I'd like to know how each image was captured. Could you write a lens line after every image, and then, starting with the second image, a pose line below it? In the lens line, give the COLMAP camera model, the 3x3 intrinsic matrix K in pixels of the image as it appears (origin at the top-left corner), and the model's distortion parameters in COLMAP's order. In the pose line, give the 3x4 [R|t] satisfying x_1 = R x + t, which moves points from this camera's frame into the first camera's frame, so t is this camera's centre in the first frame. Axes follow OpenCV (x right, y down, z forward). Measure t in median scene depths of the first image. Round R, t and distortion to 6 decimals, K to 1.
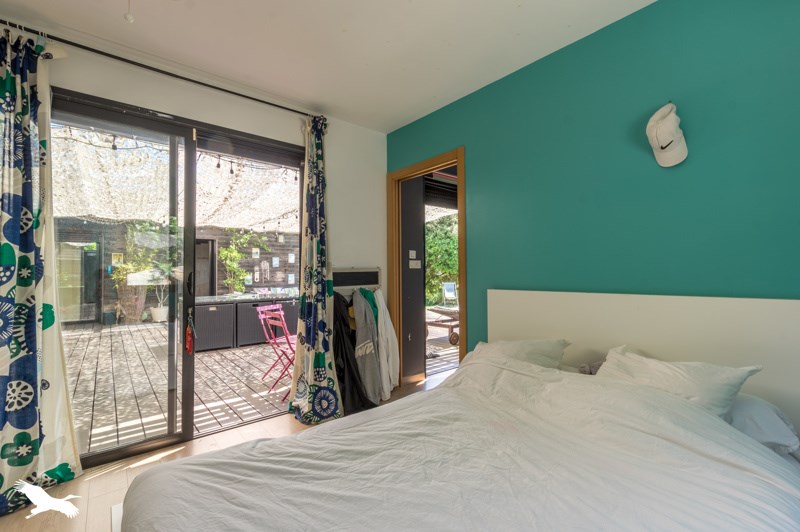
lens RADIAL K [[347.2, 0, 401.6], [0, 347.2, 268.6], [0, 0, 1]] dist [-0.000362, -0.000018]
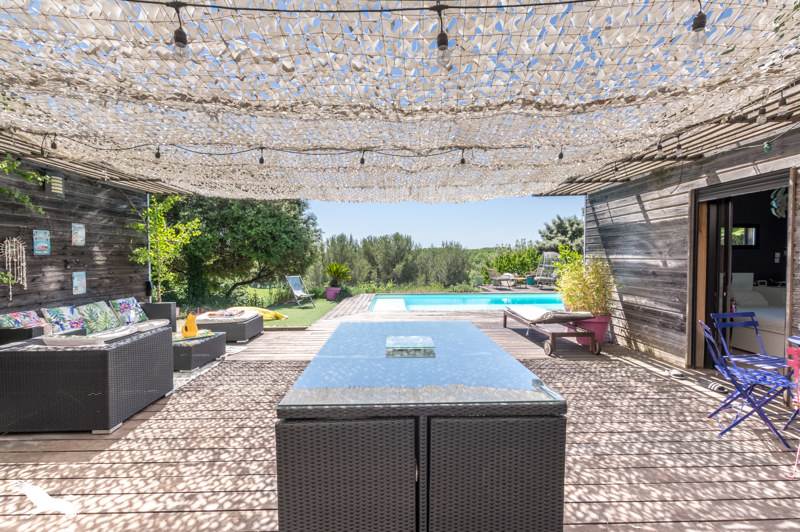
lens RADIAL K [[347.2, 0, 400.2], [0, 347.2, 265.1], [0, 0, 1]] dist [-0.000362, -0.000018]
pose [[0.629809, -0.016509, 0.776574, -0.405557], [-0.006587, 0.999625, 0.026593, -0.006252], [-0.776722, -0.021864, 0.629464, 0.429620]]
